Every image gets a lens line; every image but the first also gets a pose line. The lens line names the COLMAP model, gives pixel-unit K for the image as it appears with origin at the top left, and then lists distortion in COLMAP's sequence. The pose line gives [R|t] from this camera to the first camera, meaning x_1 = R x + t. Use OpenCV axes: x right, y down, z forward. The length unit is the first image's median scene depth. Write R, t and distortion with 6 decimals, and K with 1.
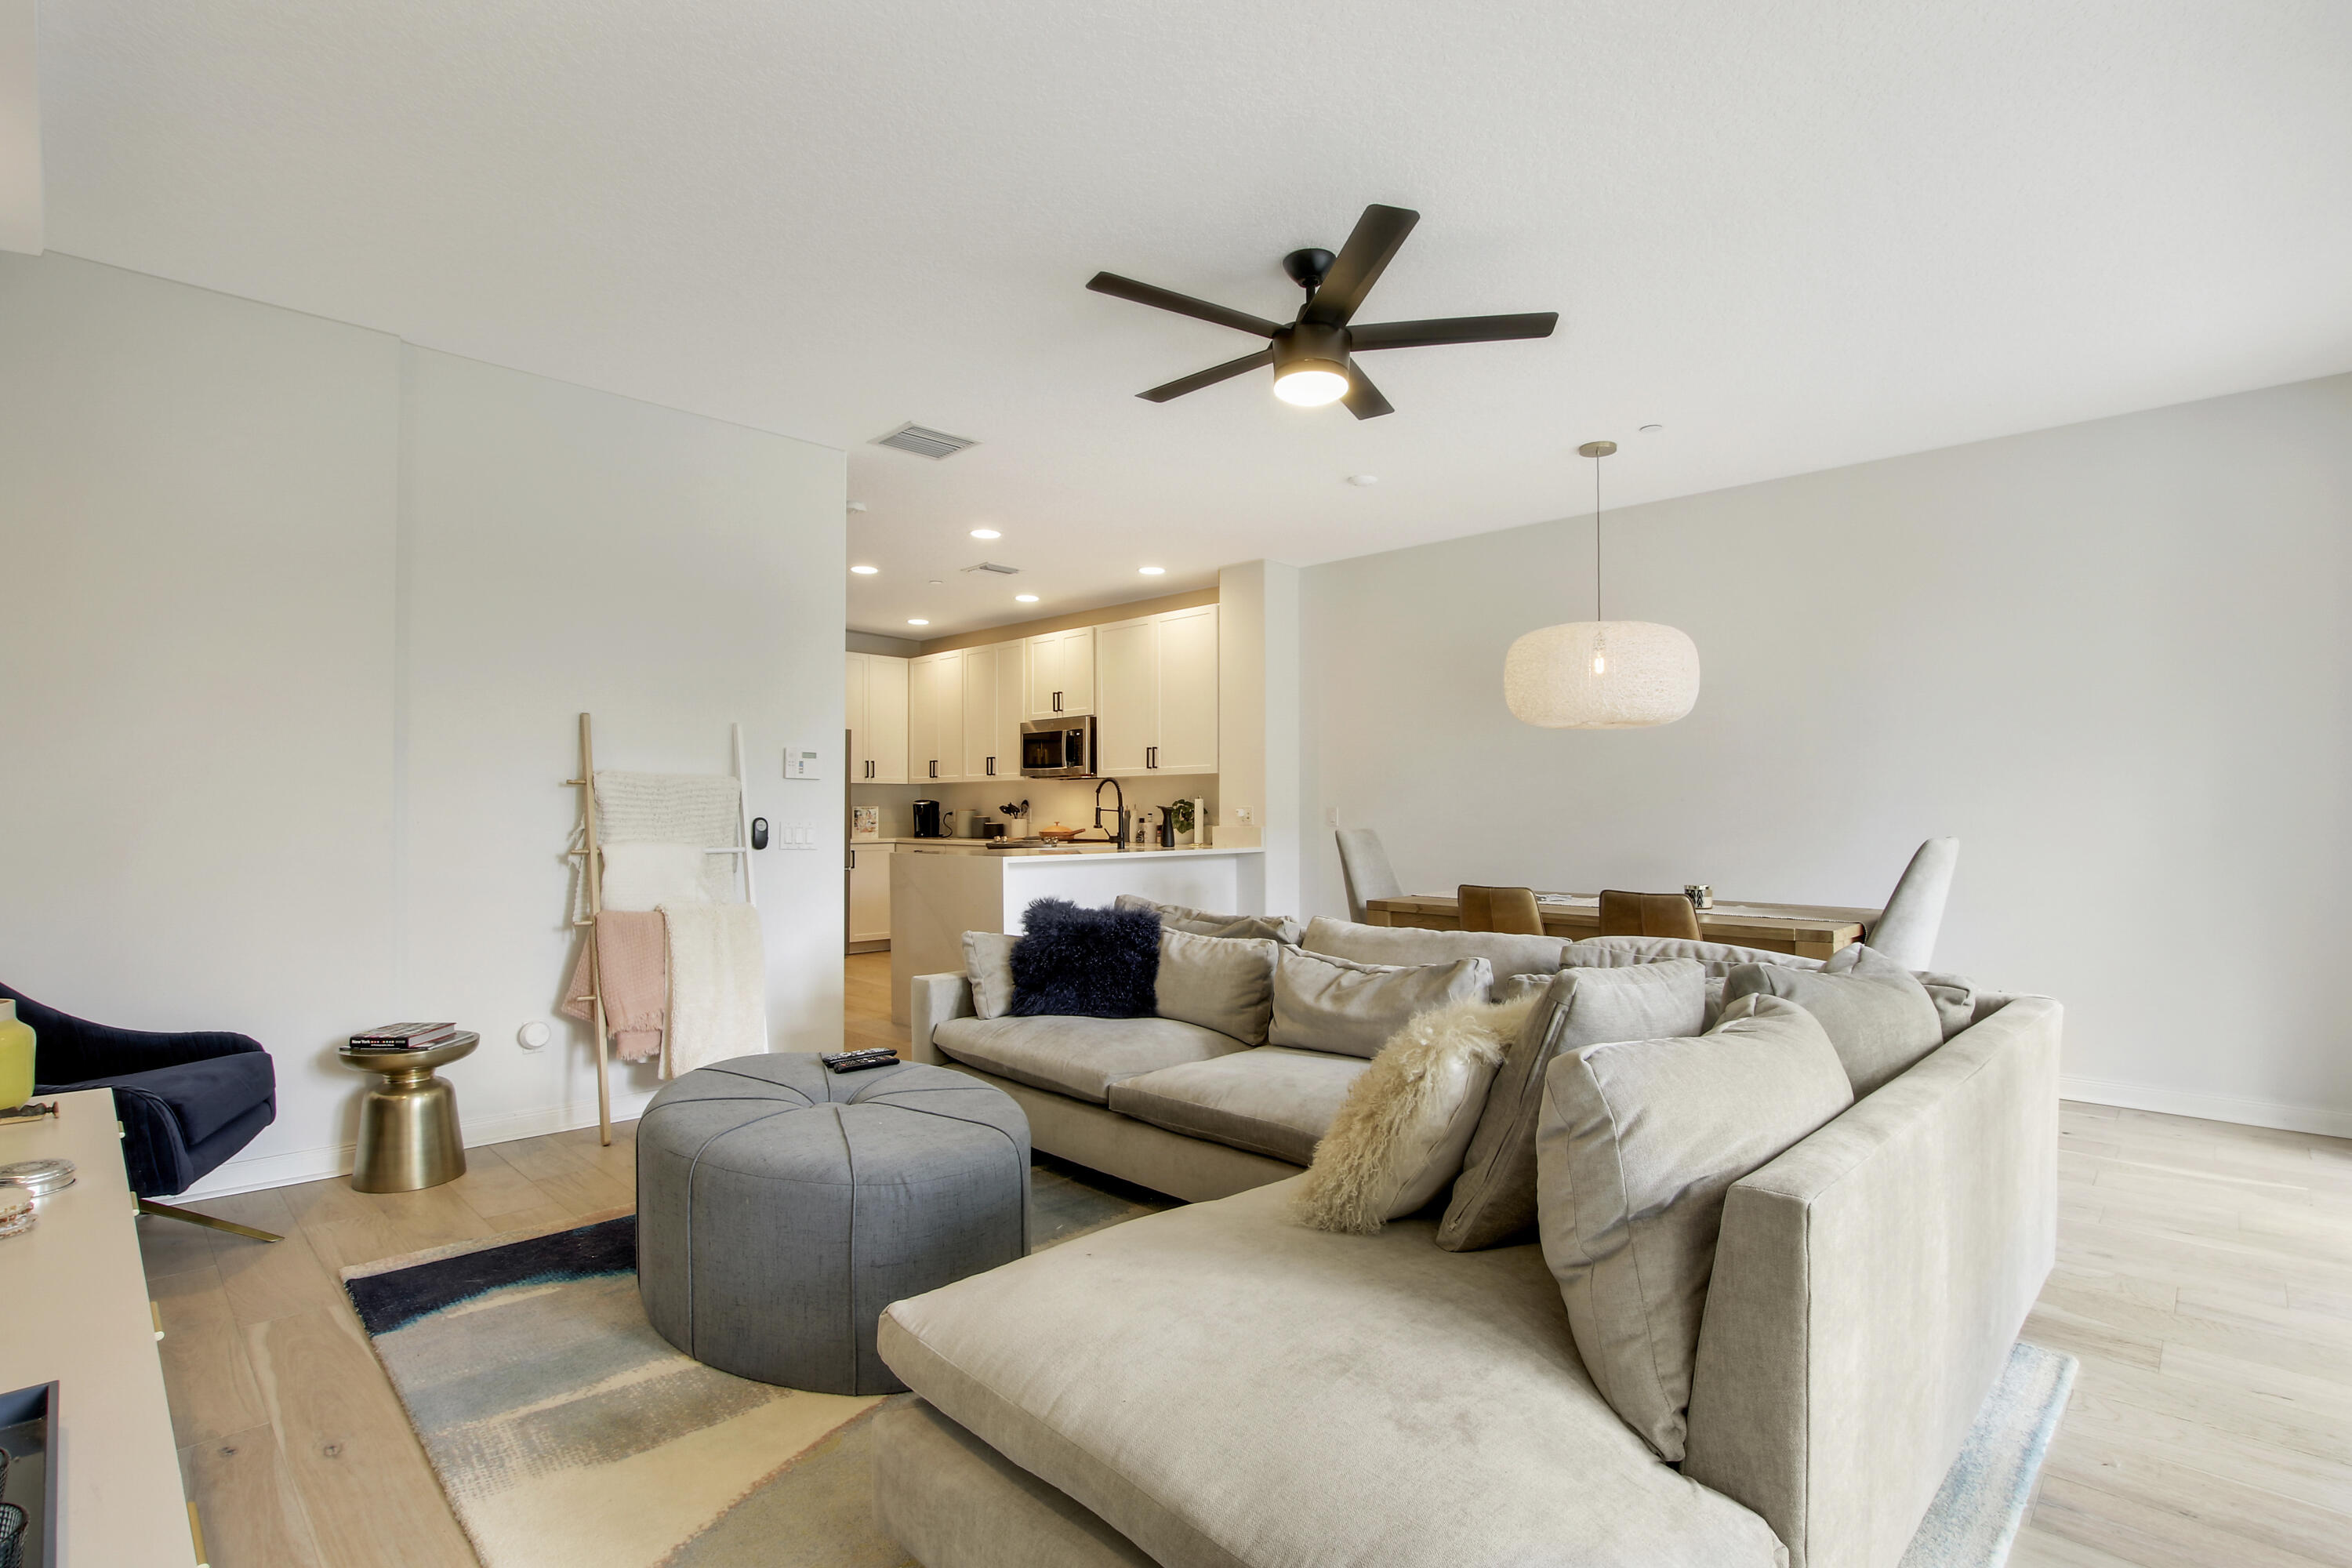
lens RADIAL K [[1122.6, 0, 1168.8], [0, 1122.6, 800.1], [0, 0, 1]] dist [-0.013964, 0.002039]
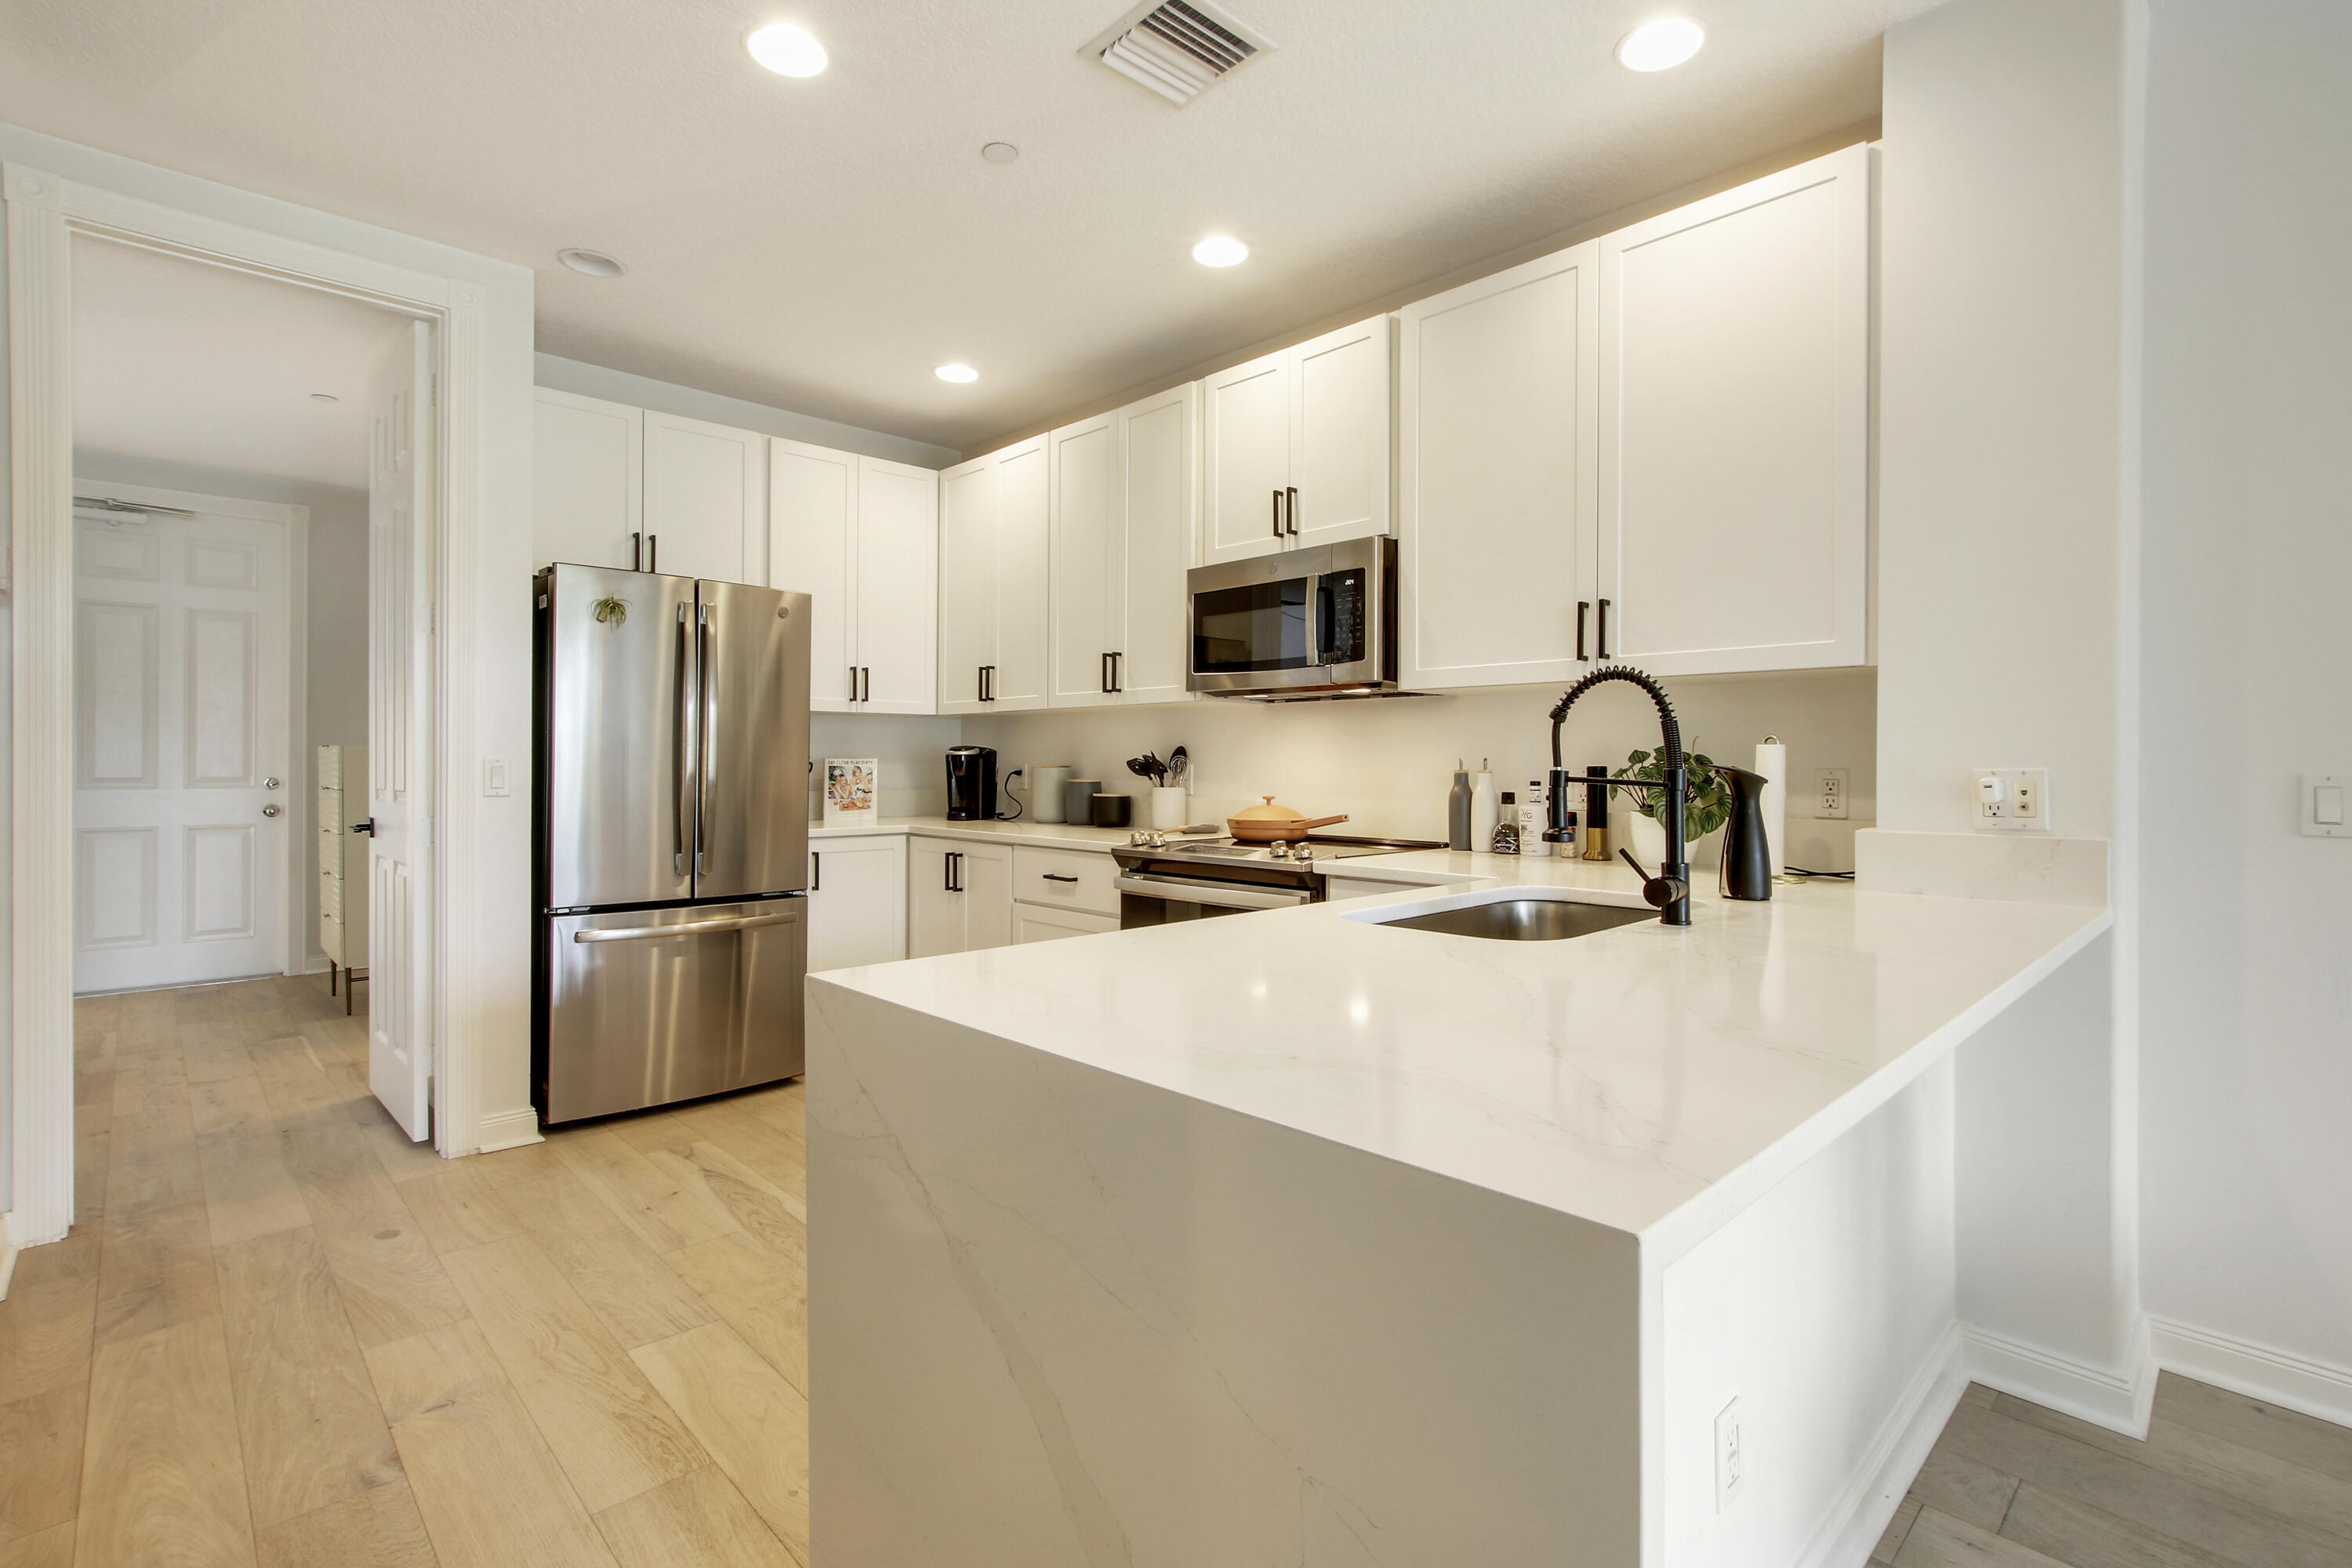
lens RADIAL K [[1094.3, 0, 1185.3], [0, 1094.3, 760.3], [0, 0, 1]] dist [0.002251, 0.001553]
pose [[0.999882, 0.006486, -0.013891, -0.121728], [-0.006386, 0.999953, 0.007246, 0.002445], [0.013938, -0.007156, 0.999877, 0.547578]]
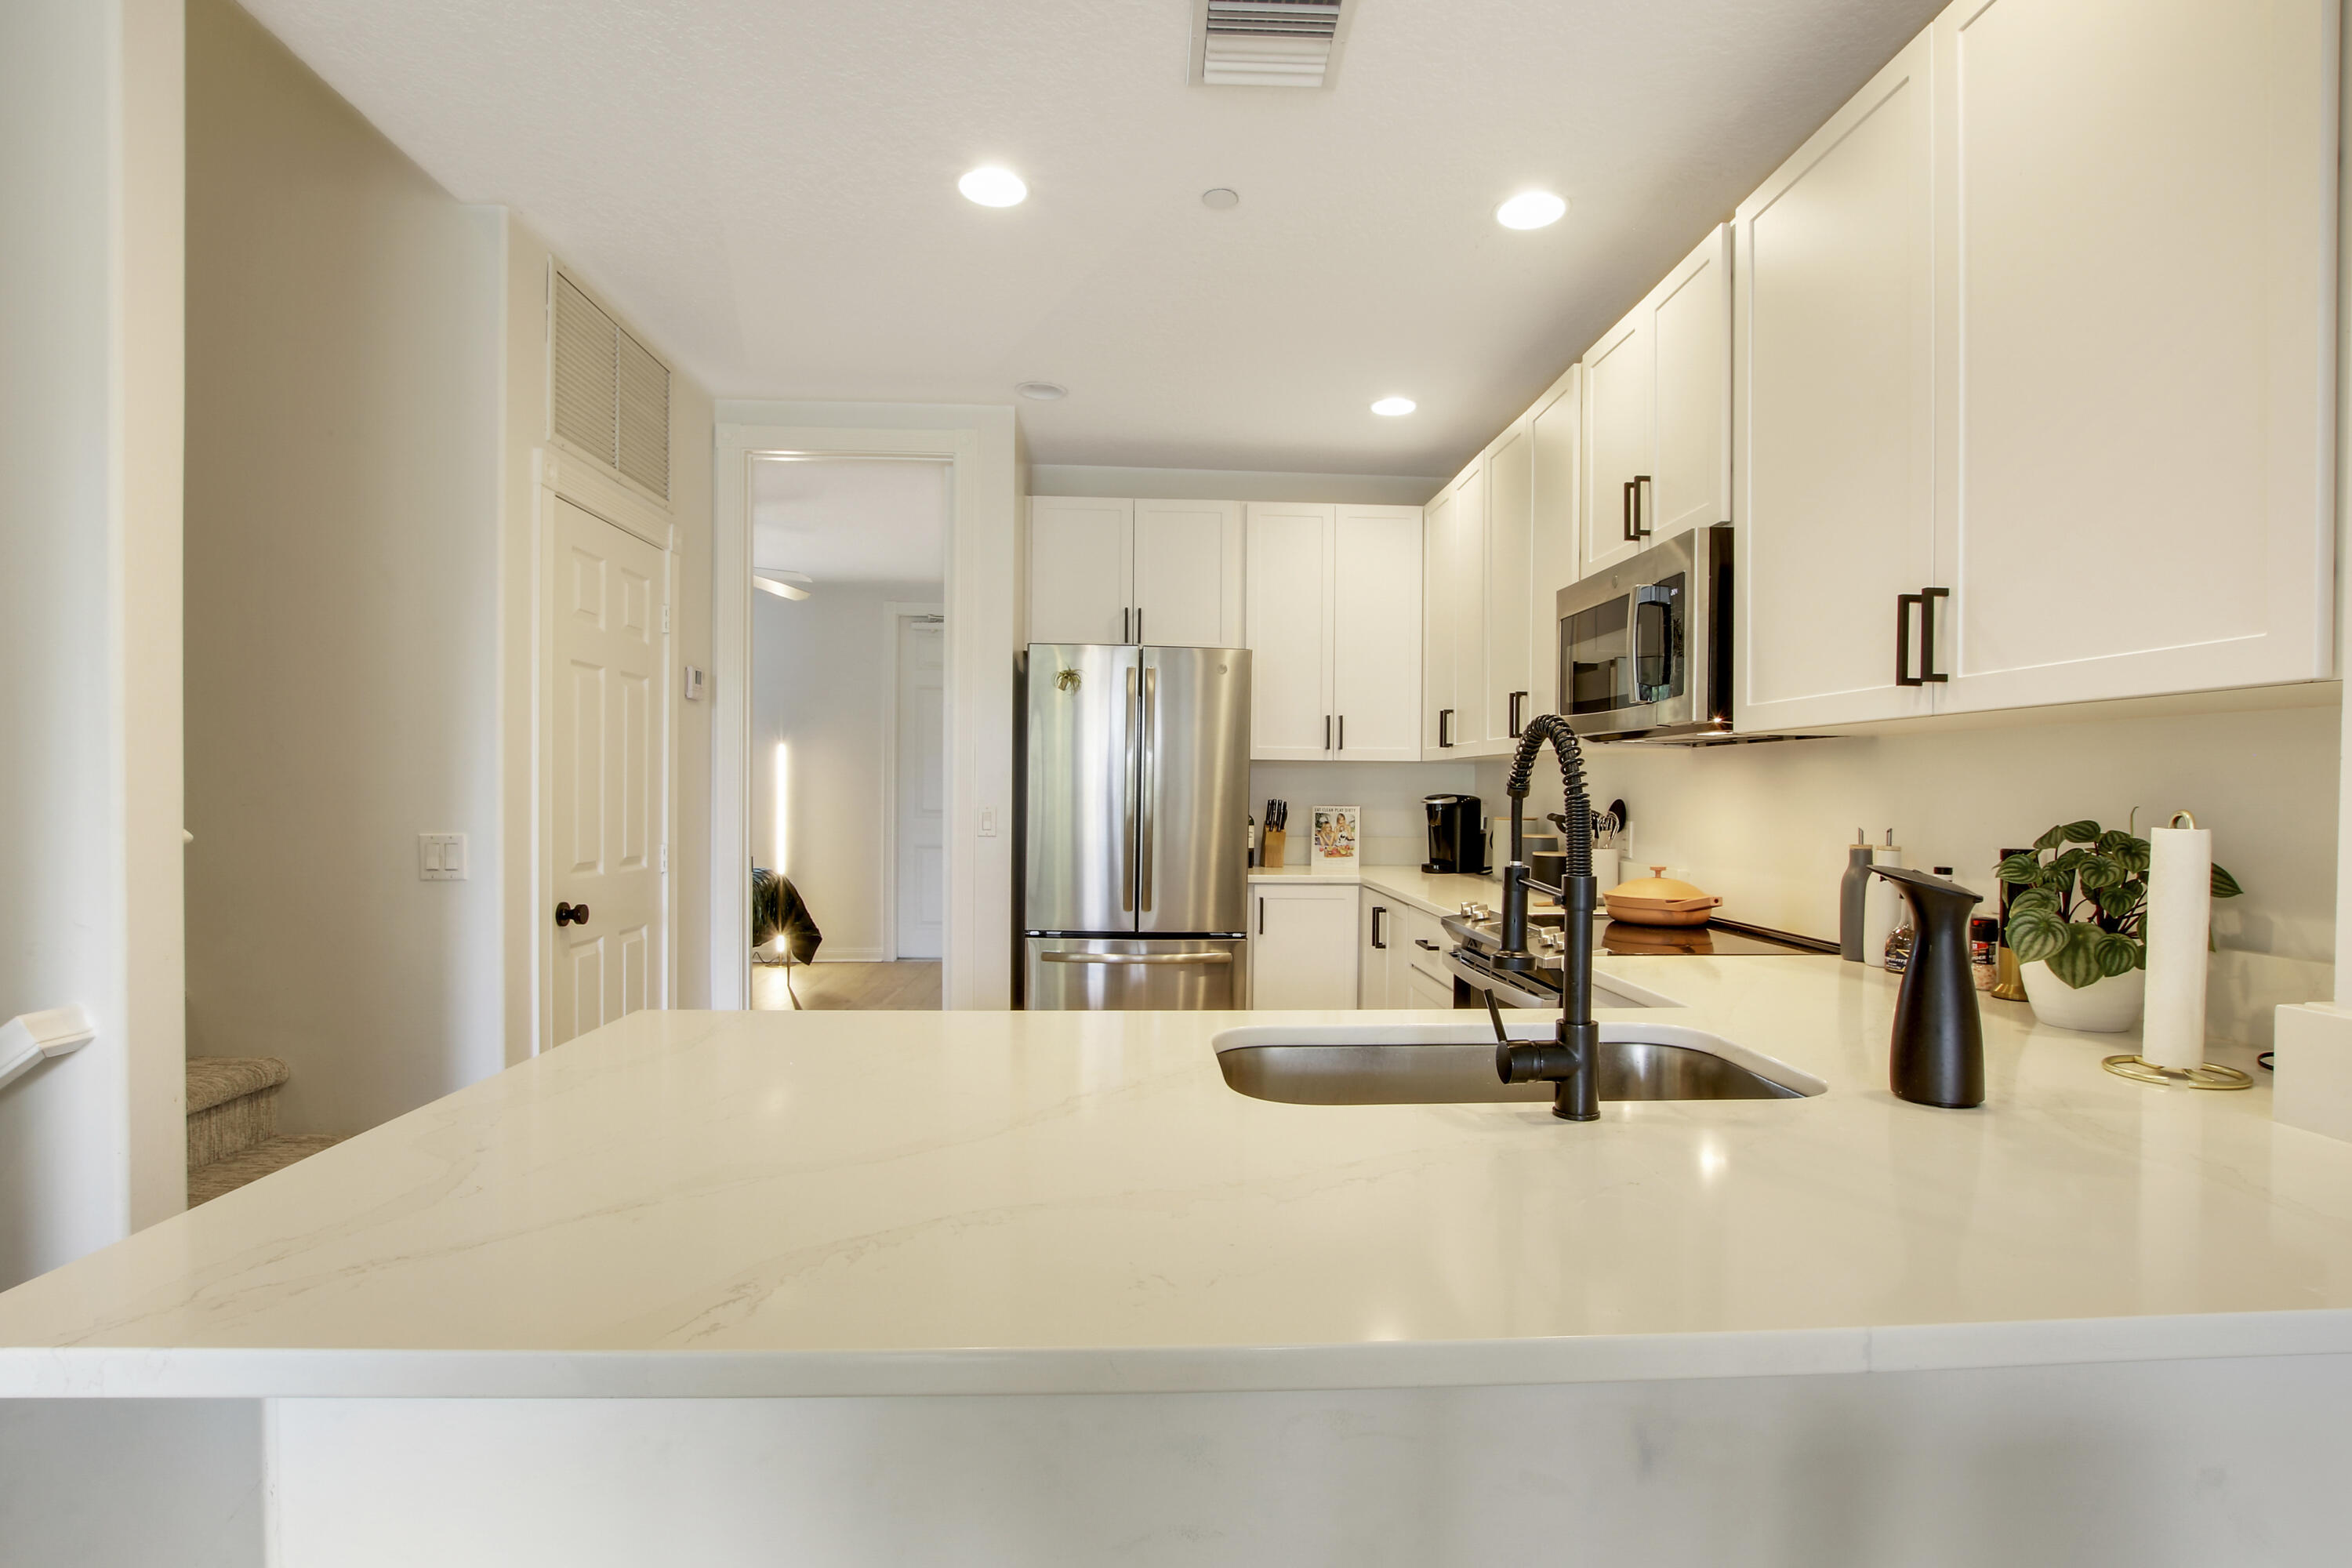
lens RADIAL K [[1122.6, 0, 1192.5], [0, 1122.6, 798.9], [0, 0, 1]] dist [-0.013964, 0.002039]
pose [[0.751459, 0.017211, -0.659555, 0.020839], [-0.007692, 0.999820, 0.017326, -0.006082], [0.659735, -0.007946, 0.751457, 0.618720]]
